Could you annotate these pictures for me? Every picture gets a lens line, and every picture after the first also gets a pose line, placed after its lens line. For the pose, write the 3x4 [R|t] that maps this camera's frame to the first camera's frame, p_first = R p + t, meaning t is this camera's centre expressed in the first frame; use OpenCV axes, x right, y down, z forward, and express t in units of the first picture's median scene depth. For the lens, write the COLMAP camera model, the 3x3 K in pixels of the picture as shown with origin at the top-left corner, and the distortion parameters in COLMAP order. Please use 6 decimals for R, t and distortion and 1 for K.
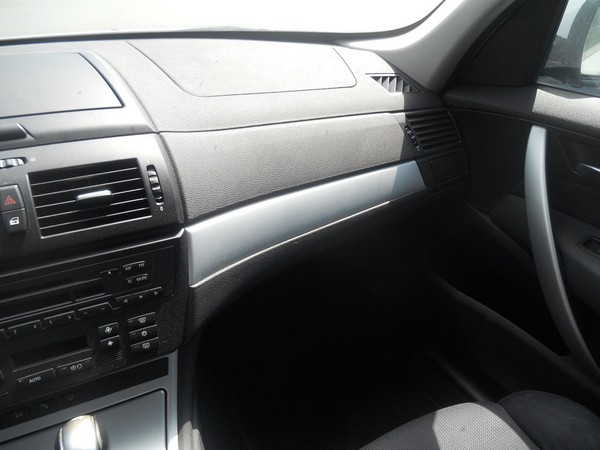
lens RADIAL K [[463.1, 0, 294.6], [0, 463.1, 227.6], [0, 0, 1]] dist [-0.028163, 0.001207]
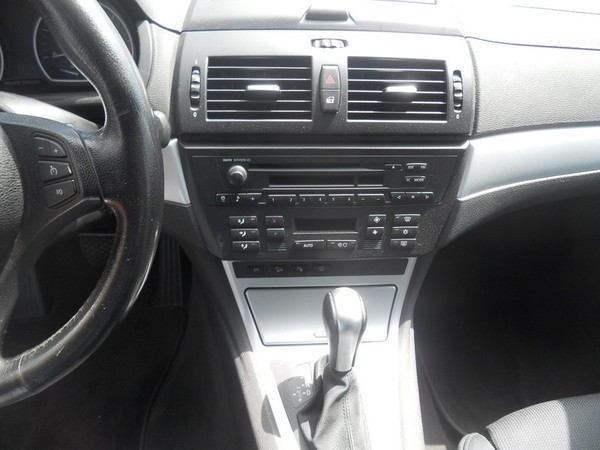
lens RADIAL K [[463.1, 0, 298.7], [0, 463.1, 224.8], [0, 0, 1]] dist [-0.028163, 0.001207]
pose [[0.929091, 0.261032, -0.262015, -0.274370], [-0.212903, 0.956755, 0.198222, 0.056467], [0.302427, -0.128382, 0.944487, -0.069399]]
